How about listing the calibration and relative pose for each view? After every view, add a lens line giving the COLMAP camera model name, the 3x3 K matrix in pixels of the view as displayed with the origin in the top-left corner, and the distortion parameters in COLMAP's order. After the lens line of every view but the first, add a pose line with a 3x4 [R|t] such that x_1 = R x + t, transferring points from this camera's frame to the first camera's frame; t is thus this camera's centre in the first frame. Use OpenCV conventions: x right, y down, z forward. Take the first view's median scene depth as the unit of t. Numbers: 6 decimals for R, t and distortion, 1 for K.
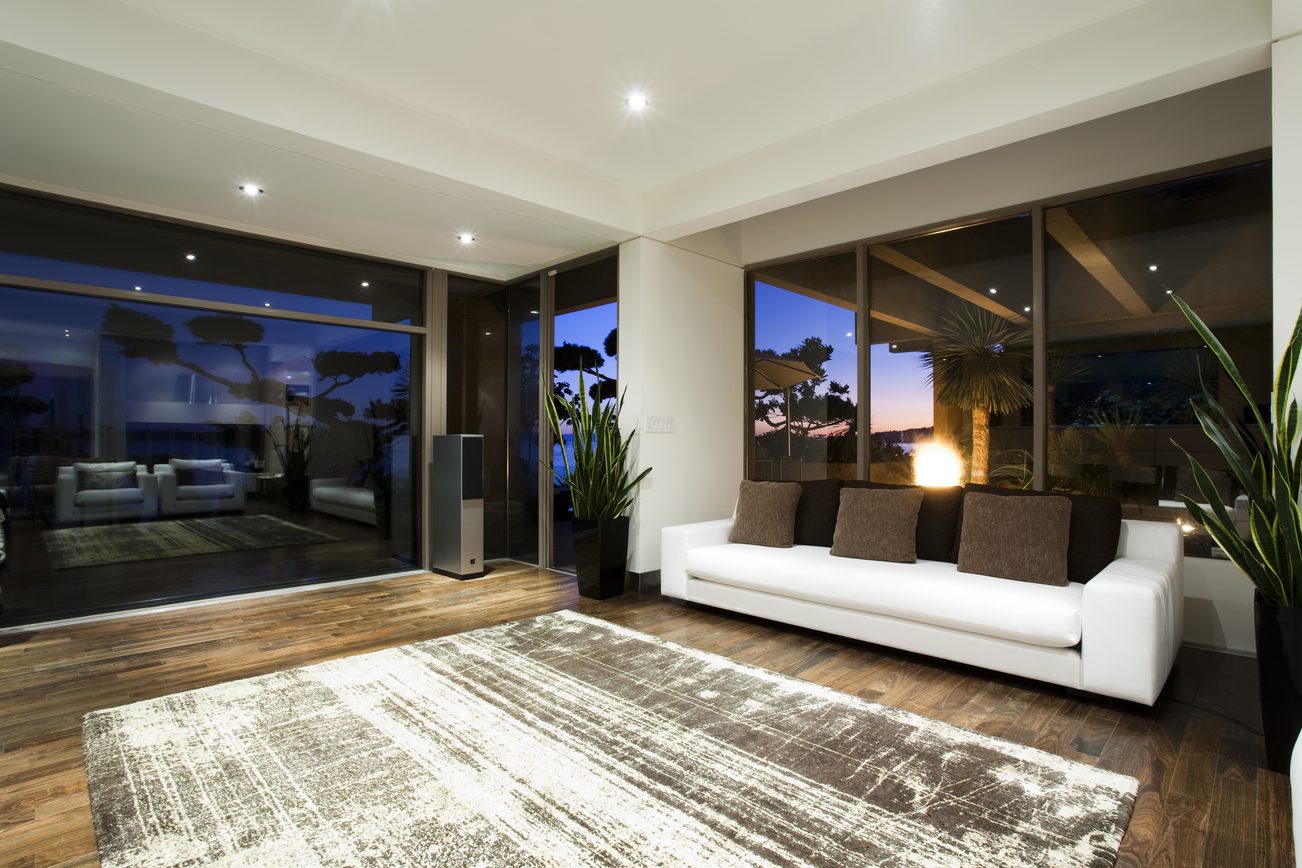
lens RADIAL K [[631.5, 0, 651.0], [0, 631.5, 434.0], [0, 0, 1]] dist [-0.082330, 0.036583]
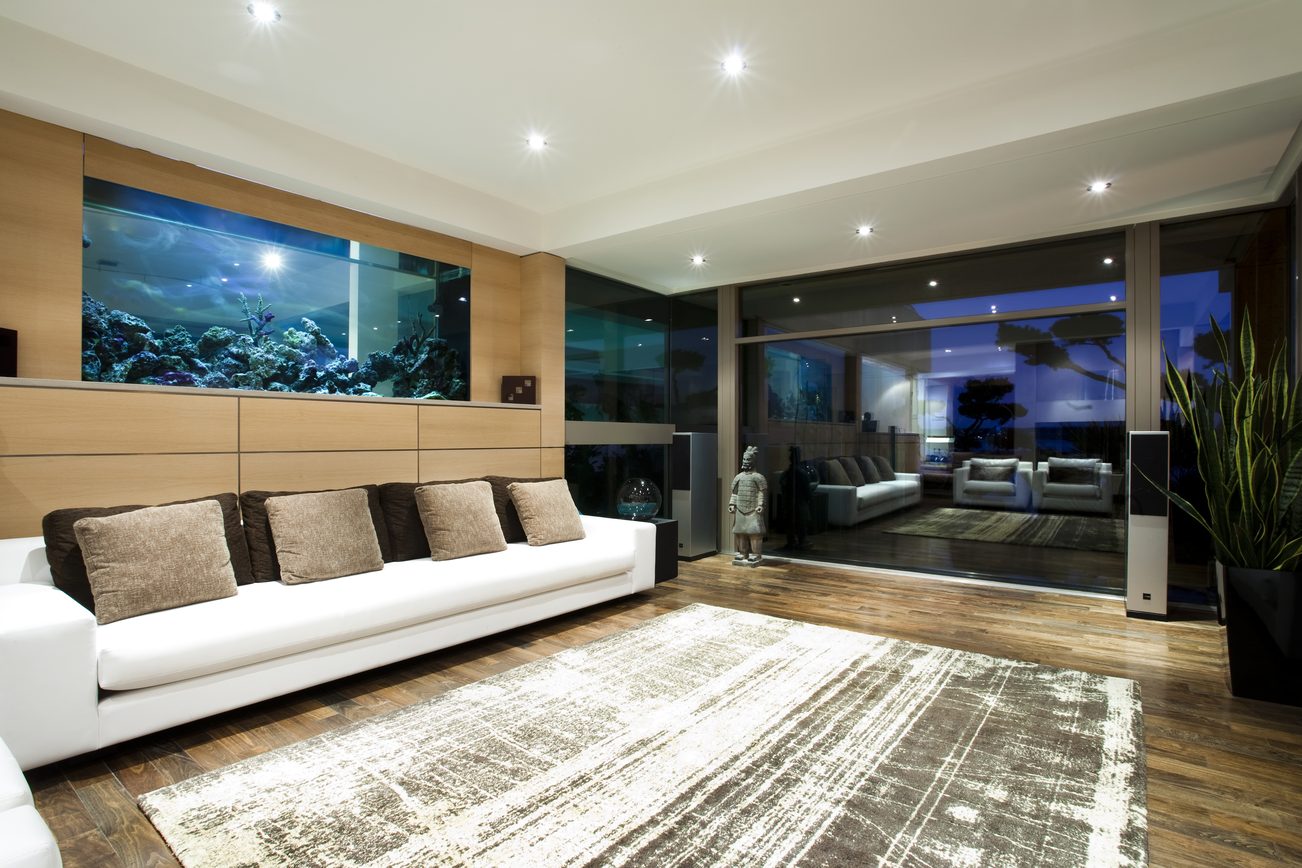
lens RADIAL K [[631.5, 0, 651.0], [0, 631.5, 434.0], [0, 0, 1]] dist [-0.082330, 0.036583]
pose [[0.150959, -0.009066, -0.988498, 0.652117], [0.008503, 0.999933, -0.007873, 0.010891], [0.988503, -0.007217, 0.151026, 0.537545]]
